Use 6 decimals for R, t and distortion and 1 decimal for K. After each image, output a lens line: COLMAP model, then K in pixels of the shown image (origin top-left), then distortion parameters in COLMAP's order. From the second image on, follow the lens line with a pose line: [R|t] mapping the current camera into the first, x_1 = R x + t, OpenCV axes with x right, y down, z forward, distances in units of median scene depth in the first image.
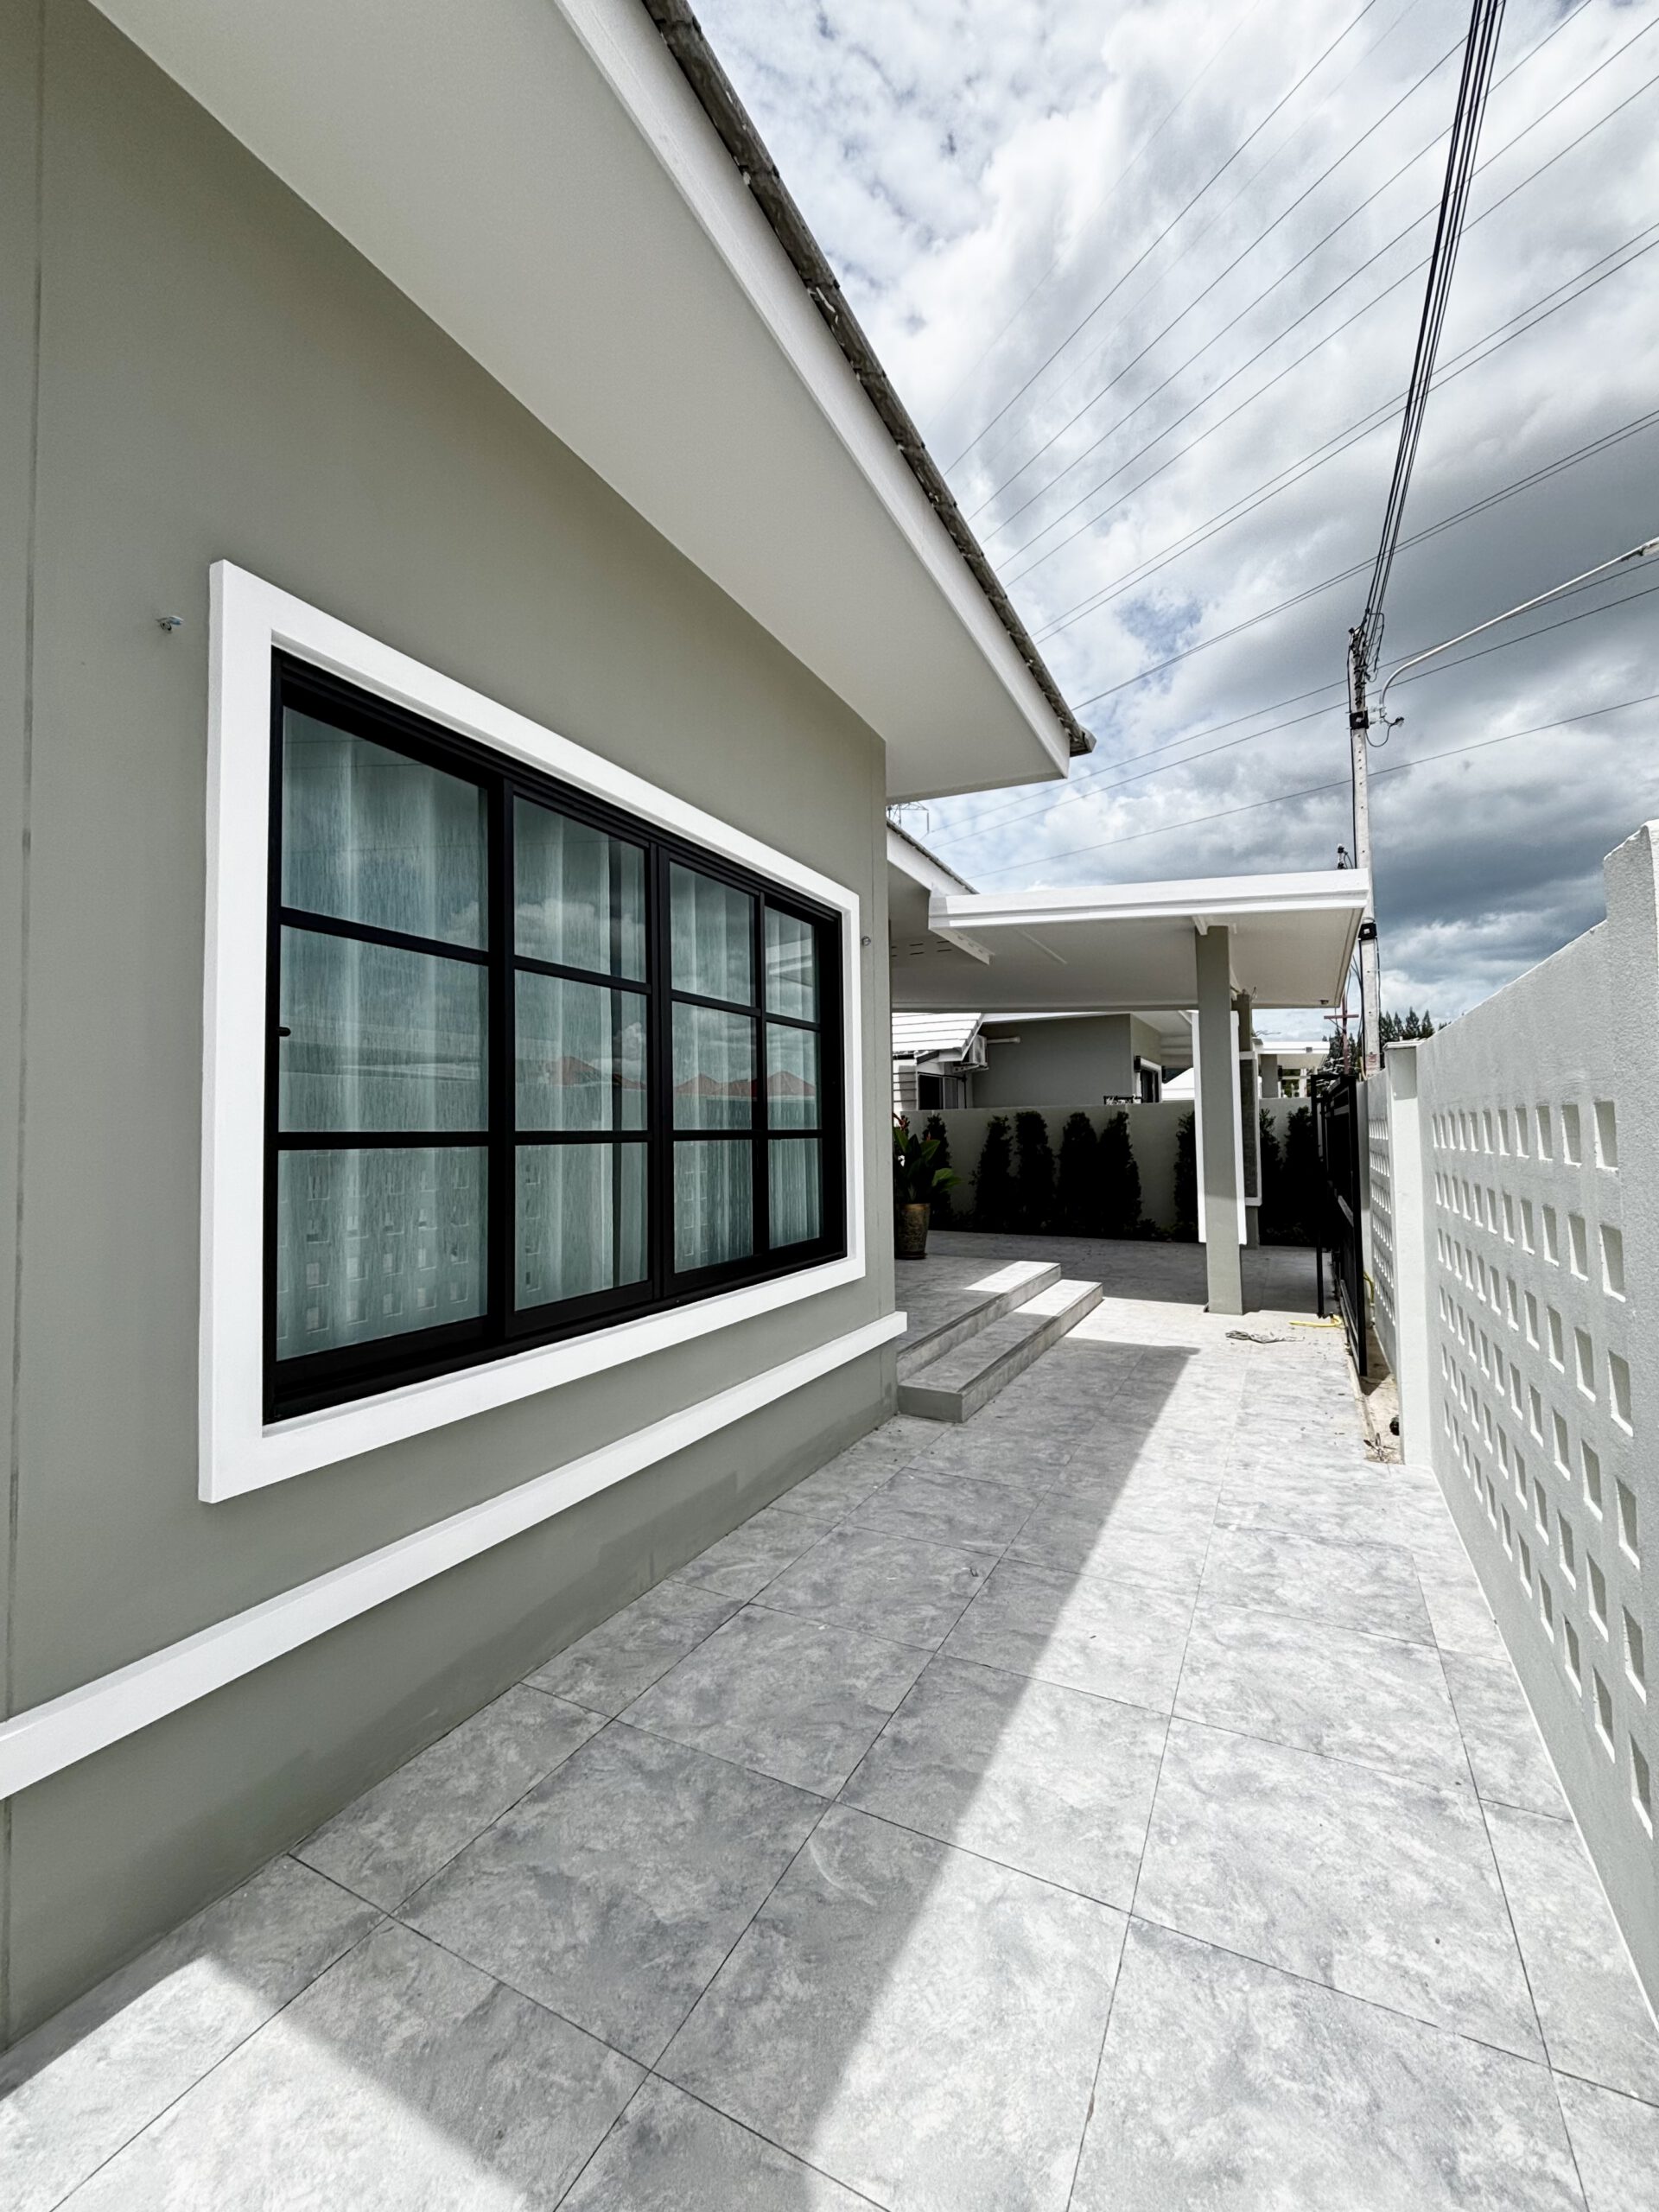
lens RADIAL K [[893.3, 0, 830.8], [0, 893.3, 1103.5], [0, 0, 1]] dist [0.000477, -0.000794]
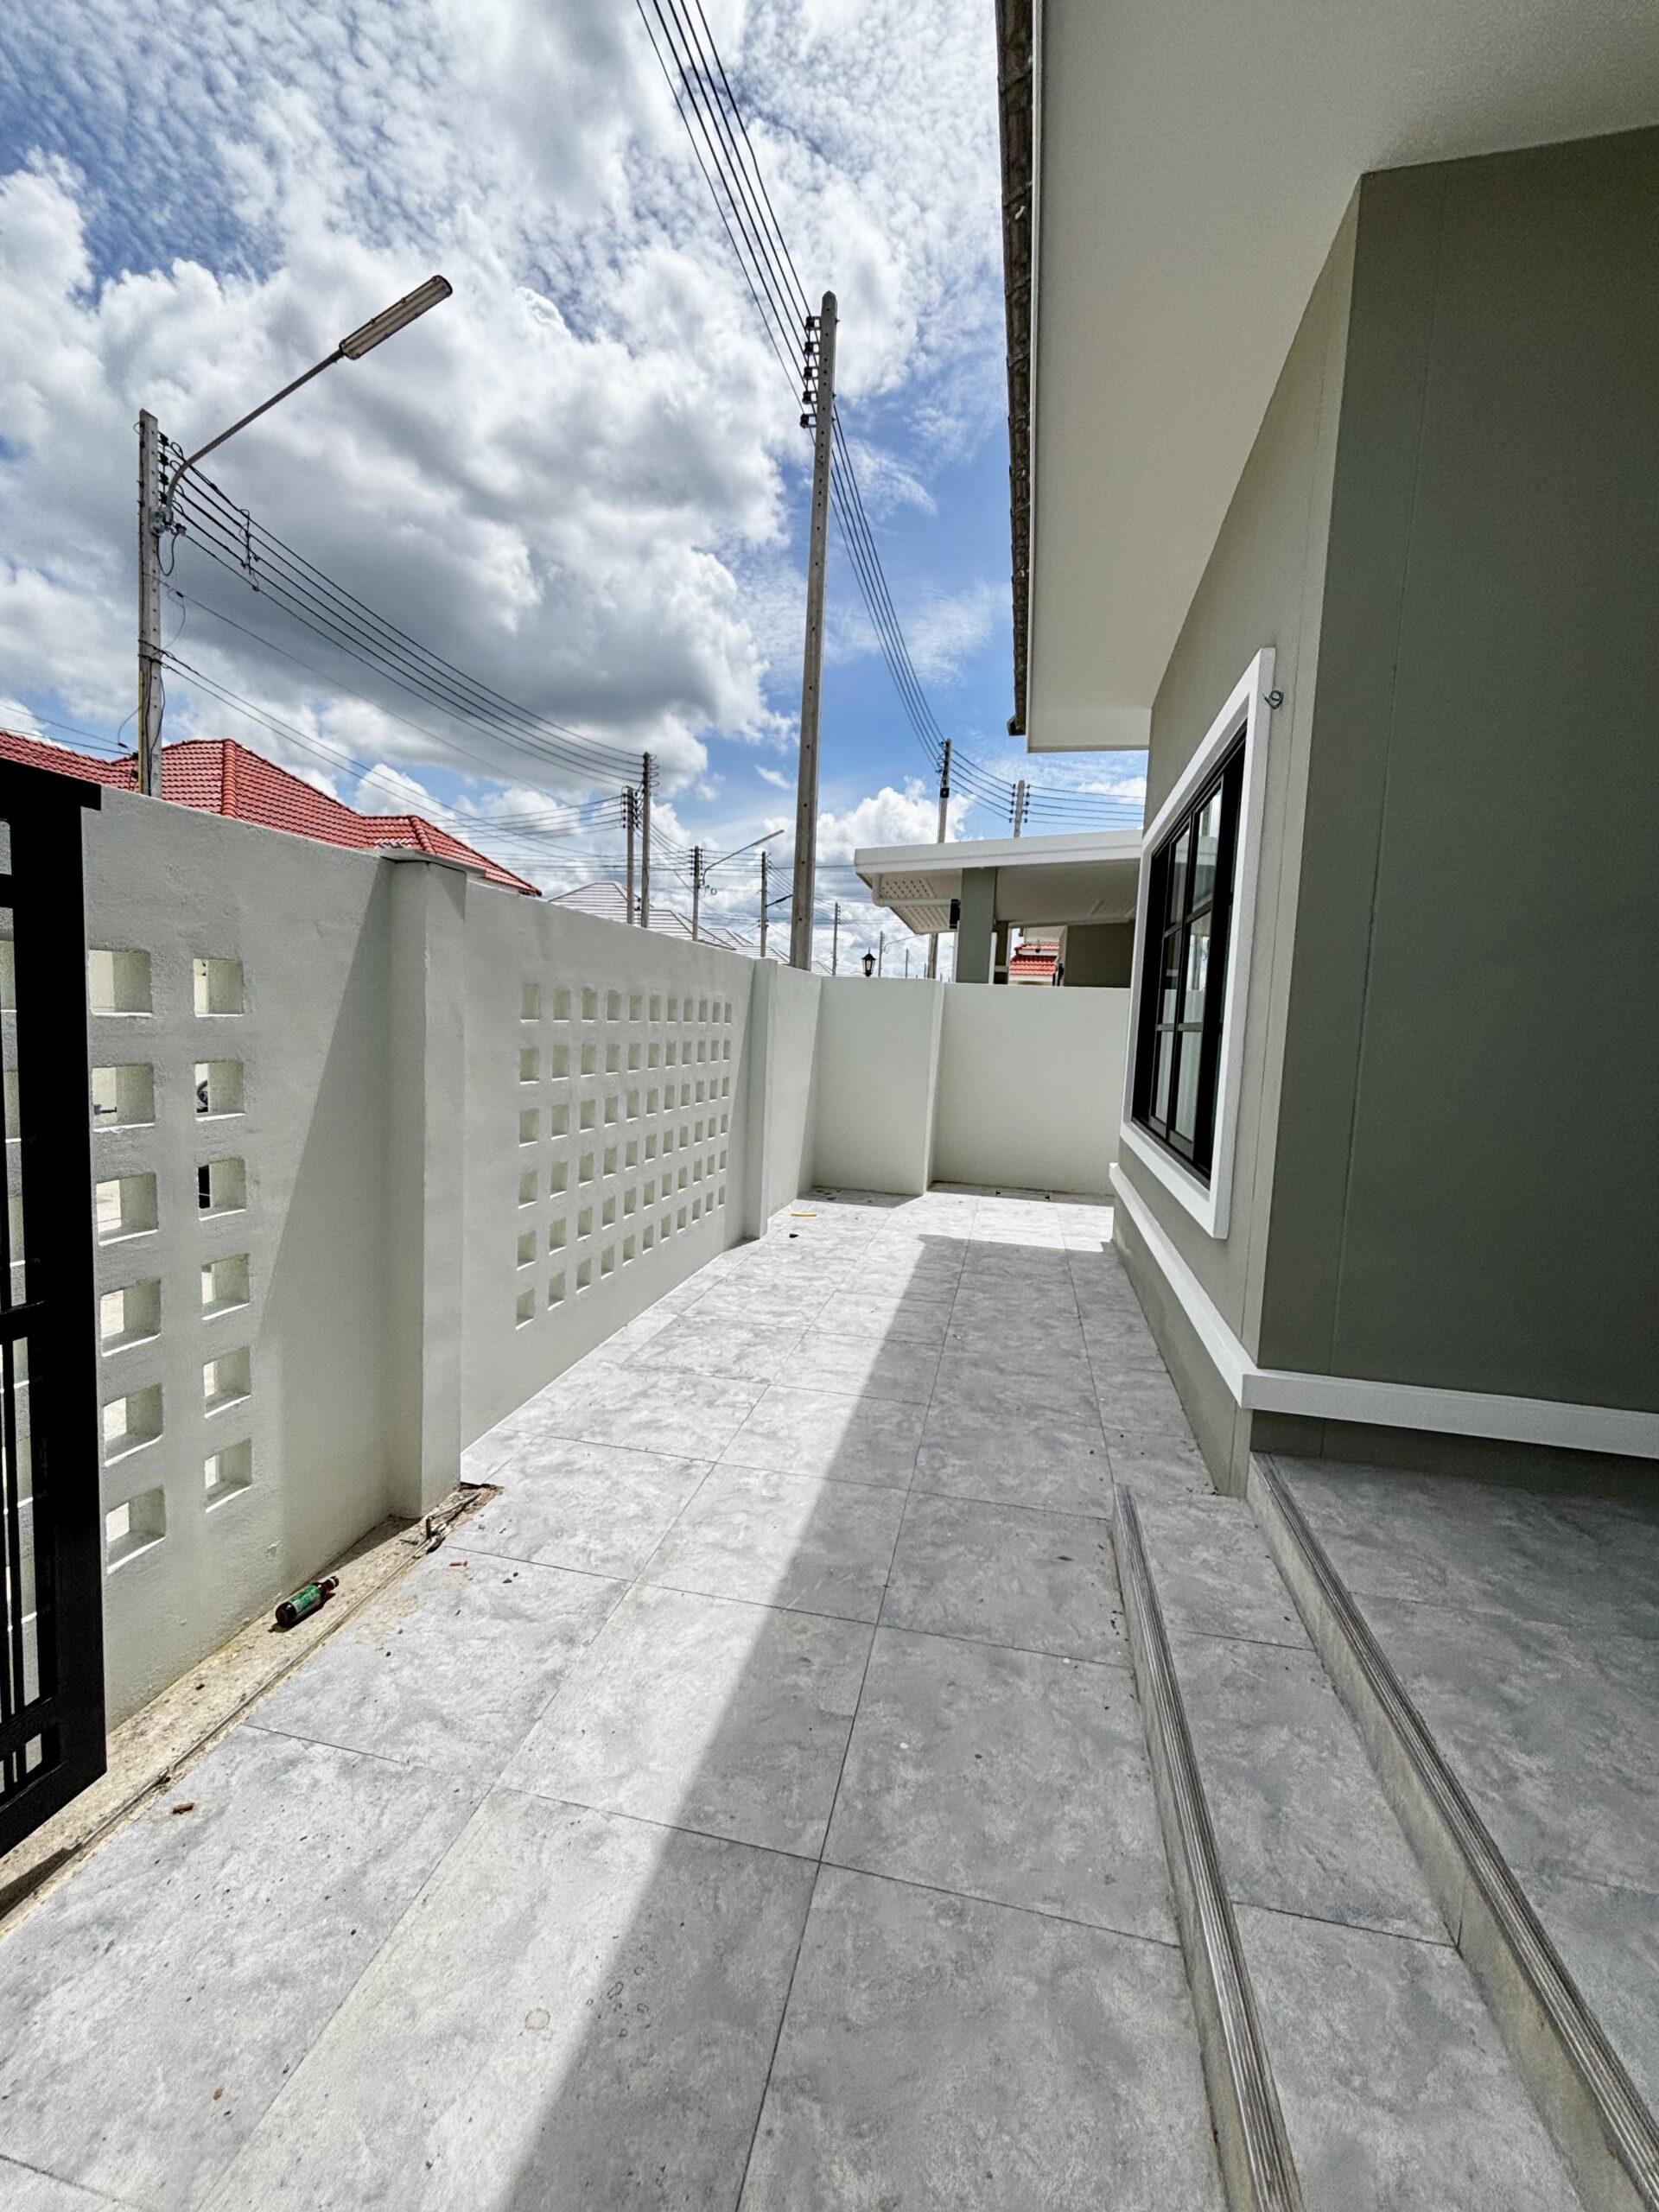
lens RADIAL K [[893.3, 0, 830.8], [0, 893.3, 1103.5], [0, 0, 1]] dist [0.000477, -0.000794]
pose [[-0.962854, -0.003855, -0.269995, 0.666438], [-0.022182, 0.997648, 0.064862, 0.071674], [0.269110, 0.068441, -0.960675, 2.073838]]
